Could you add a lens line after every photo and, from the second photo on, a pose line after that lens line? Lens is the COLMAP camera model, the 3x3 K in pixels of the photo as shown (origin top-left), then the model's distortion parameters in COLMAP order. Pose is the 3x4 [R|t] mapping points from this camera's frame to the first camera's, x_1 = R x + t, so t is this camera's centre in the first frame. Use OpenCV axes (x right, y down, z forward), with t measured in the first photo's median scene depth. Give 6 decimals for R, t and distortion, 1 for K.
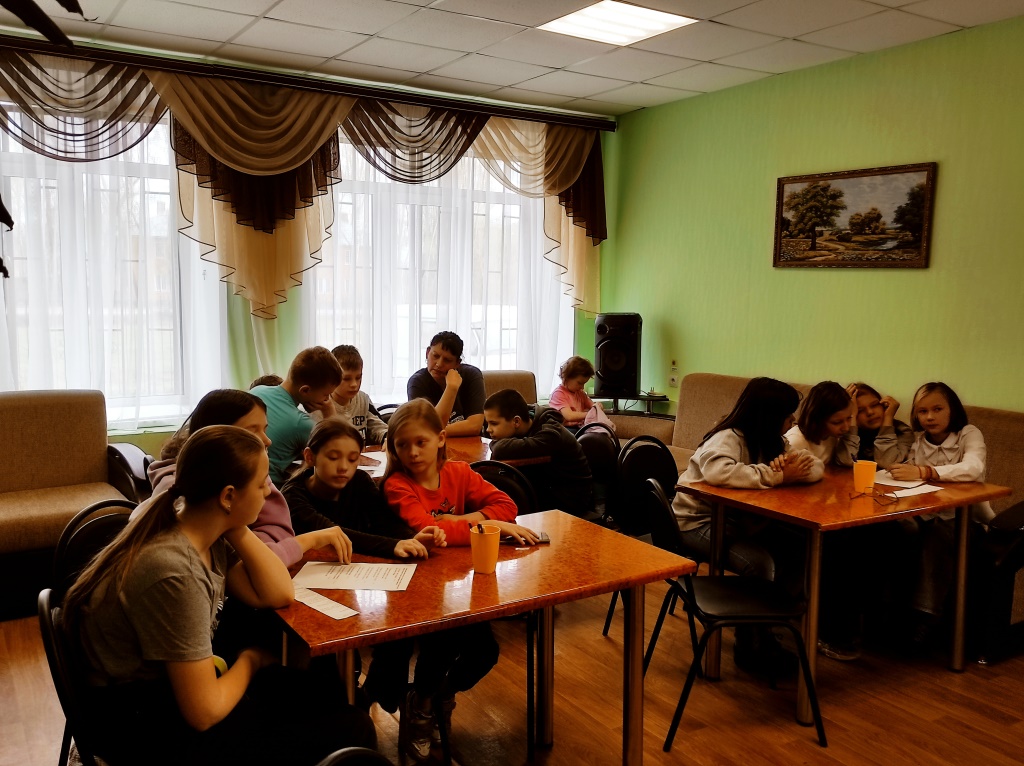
lens RADIAL K [[910.4, 0, 512.0], [0, 910.4, 383.0], [0, 0, 1]] dist [-0.002333, -0.007299]
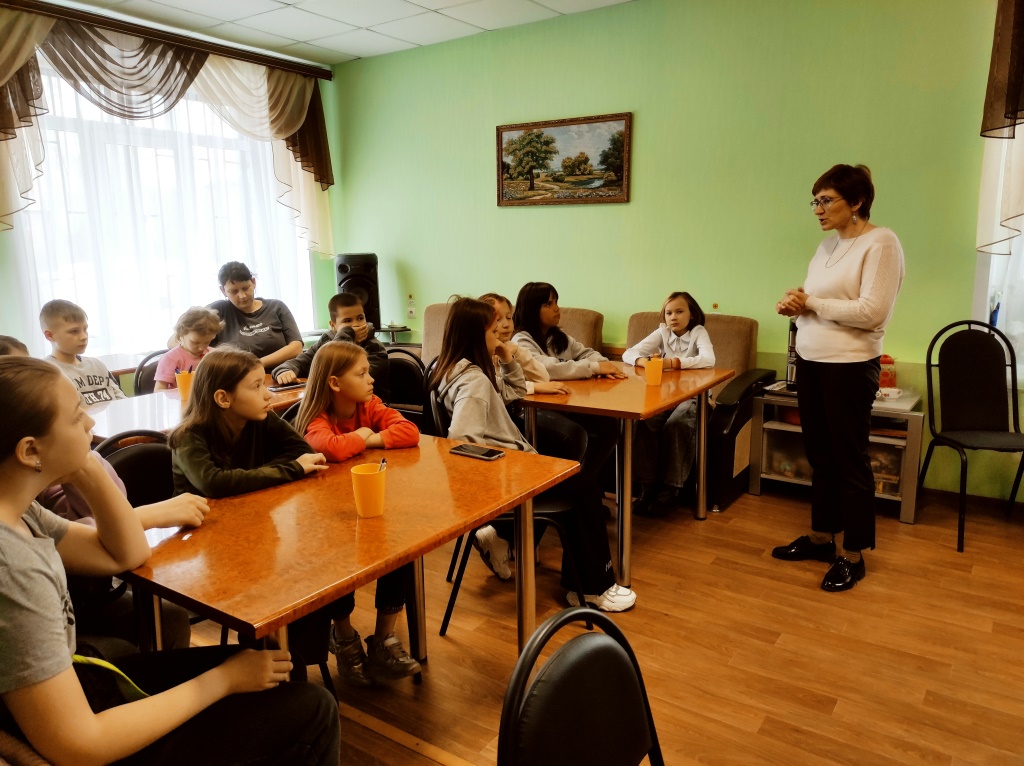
lens RADIAL K [[746.3, 0, 512.0], [0, 746.3, 383.0], [0, 0, 1]] dist [0.021441, -0.025697]
pose [[0.906287, -0.103448, 0.409809, -0.106484], [0.073310, 0.993363, 0.088630, 0.012102], [-0.416257, -0.050281, 0.907856, 0.127756]]
